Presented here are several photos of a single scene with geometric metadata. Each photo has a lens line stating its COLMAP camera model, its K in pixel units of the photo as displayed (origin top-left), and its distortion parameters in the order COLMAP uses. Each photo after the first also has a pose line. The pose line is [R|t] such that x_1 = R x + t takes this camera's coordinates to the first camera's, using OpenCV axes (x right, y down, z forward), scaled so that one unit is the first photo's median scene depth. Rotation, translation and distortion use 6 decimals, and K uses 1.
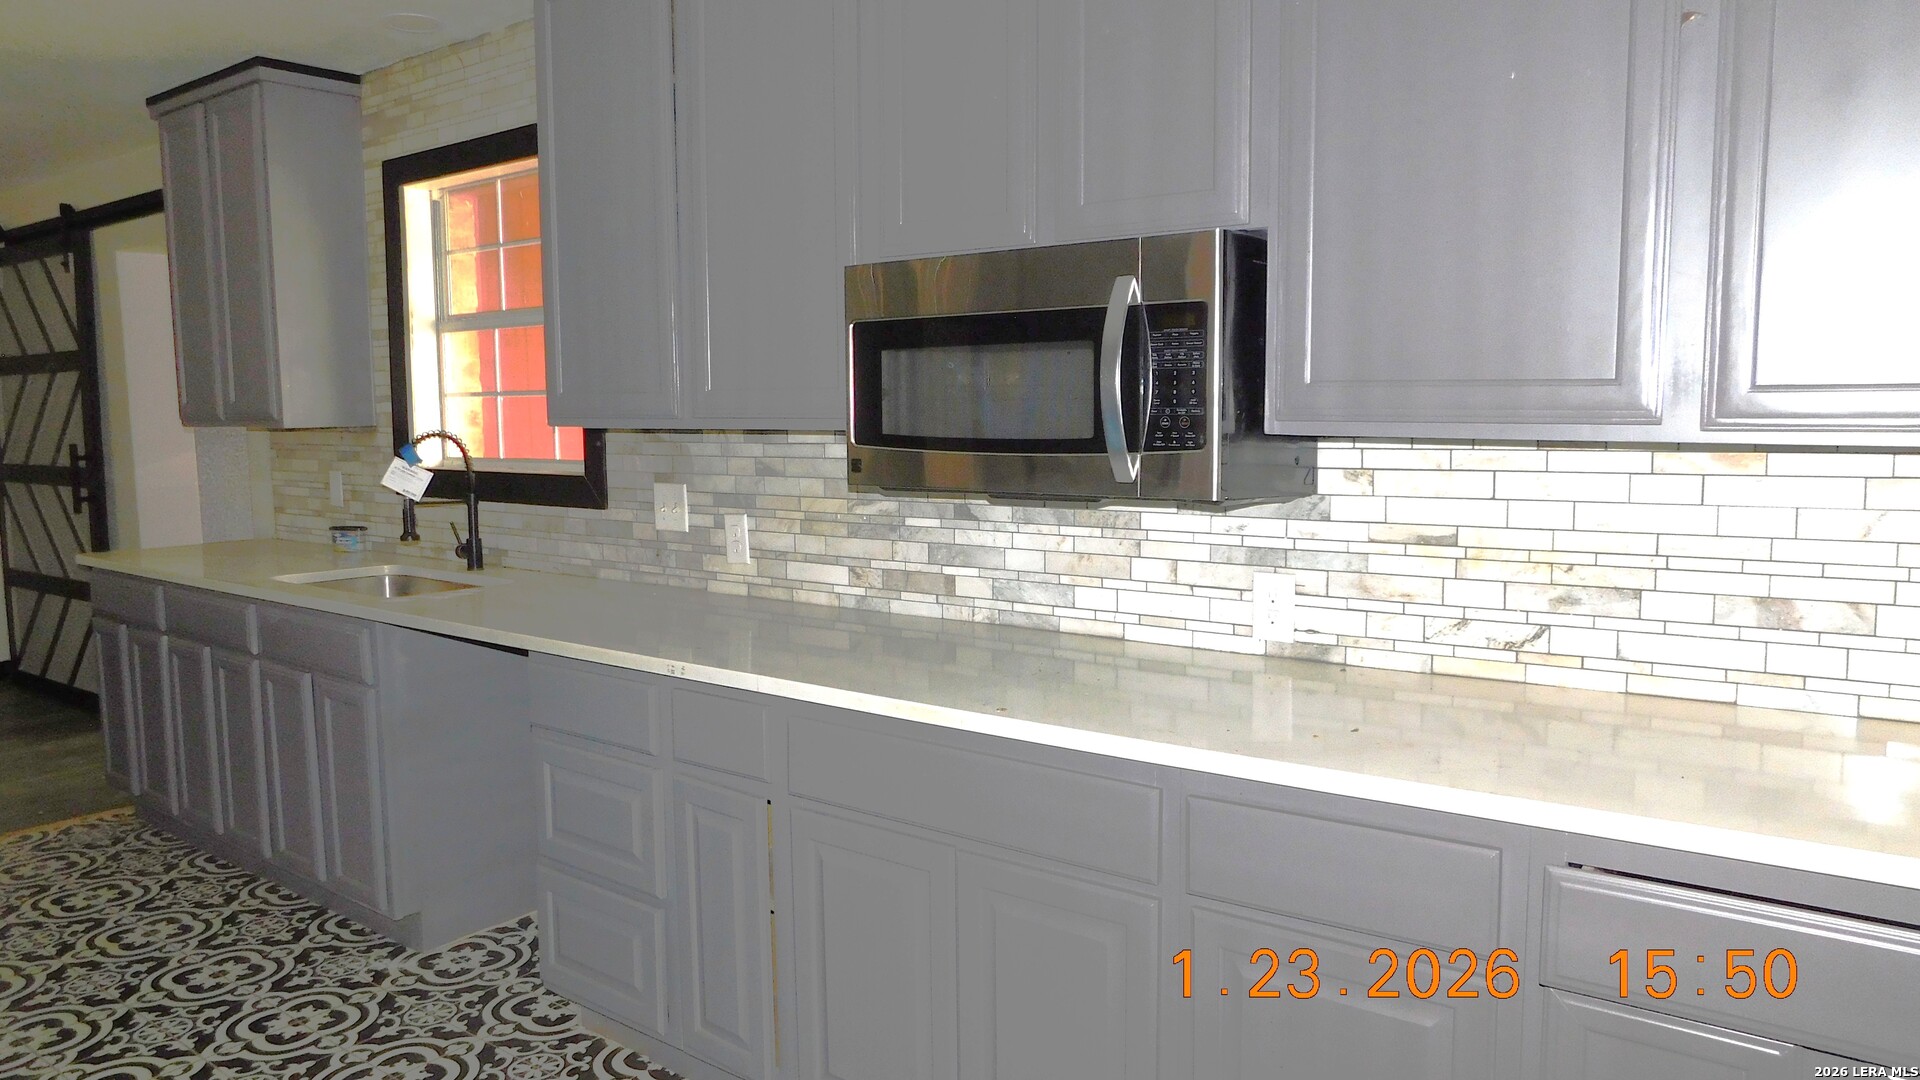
lens RADIAL K [[1264.5, 0, 961.5], [0, 1264.5, 544.1], [0, 0, 1]] dist [-0.066377, 0.045523]
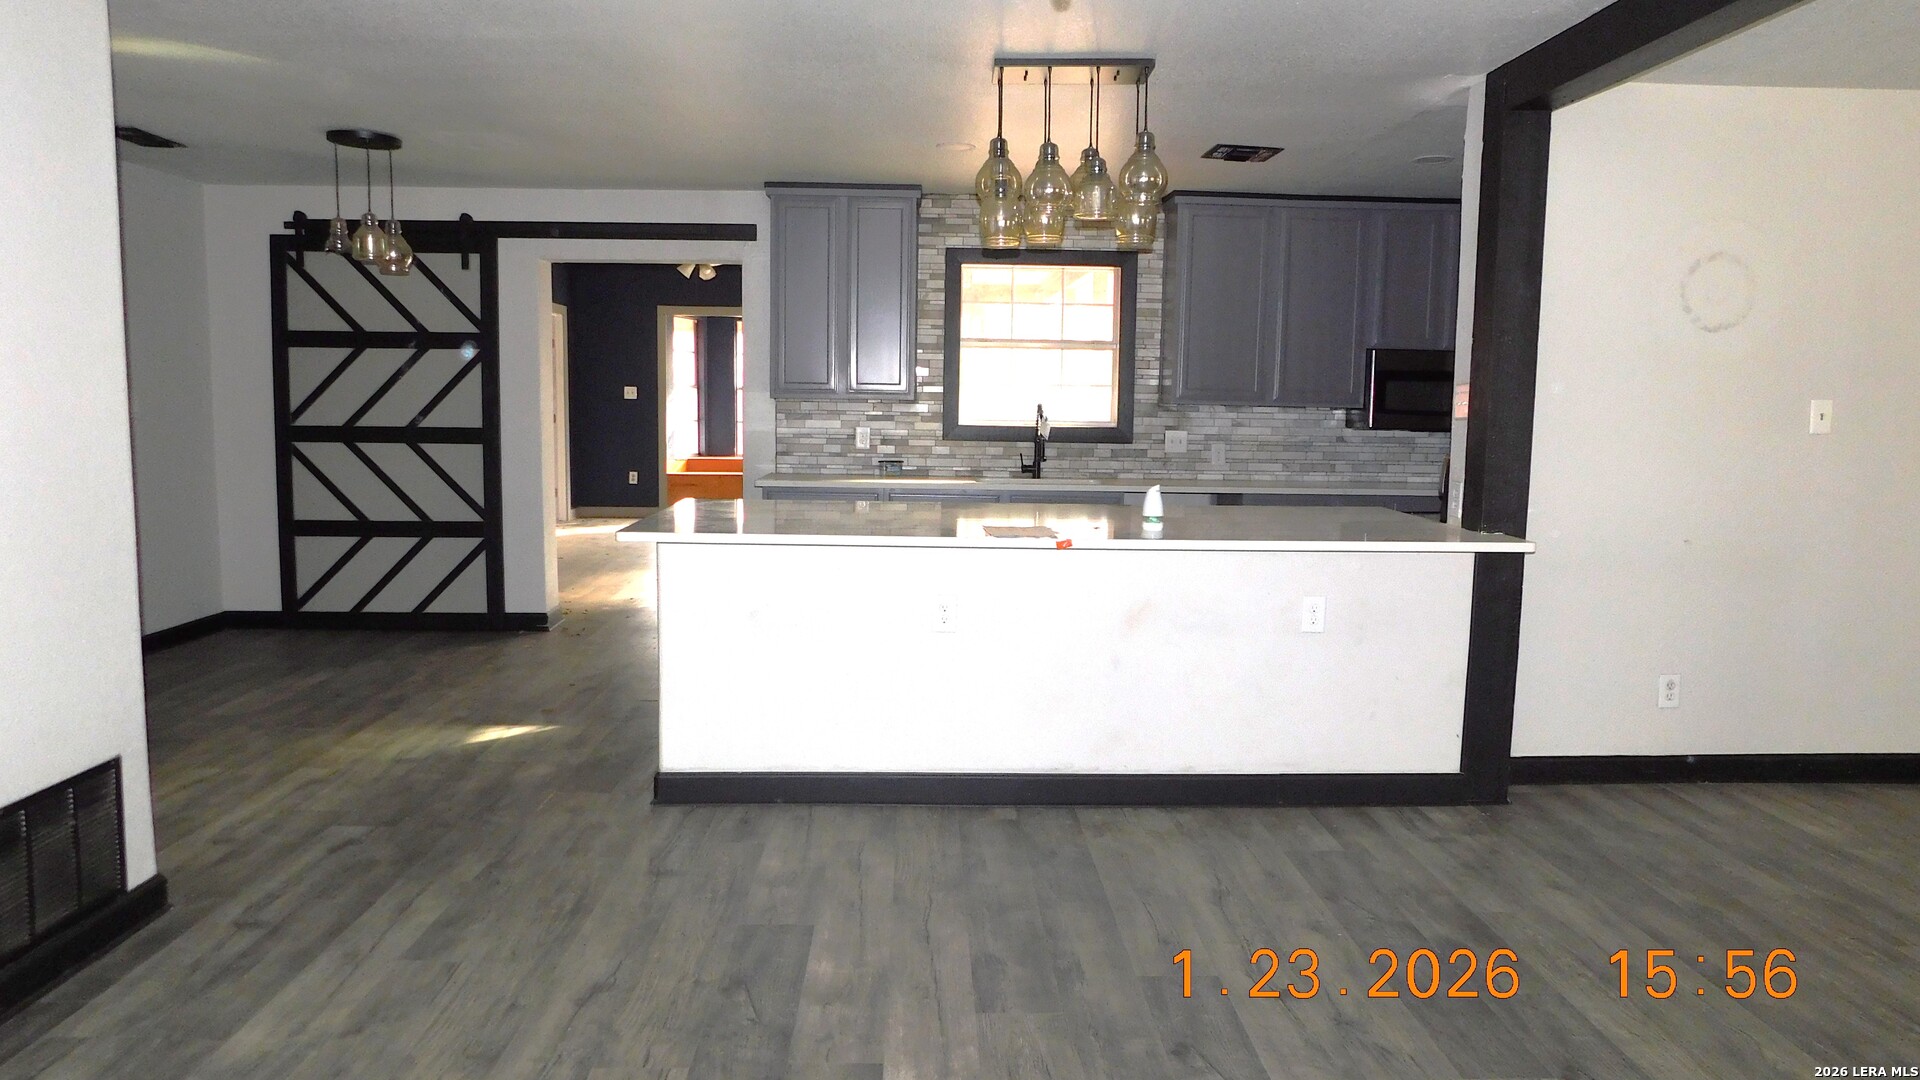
lens RADIAL K [[1264.5, 0, 963.2], [0, 1264.5, 538.4], [0, 0, 1]] dist [-0.066377, 0.045523]
pose [[0.777619, -0.047846, 0.626912, -2.055676], [0.046076, 0.998756, 0.019073, 0.085755], [-0.627045, 0.014054, 0.778856, -0.499388]]
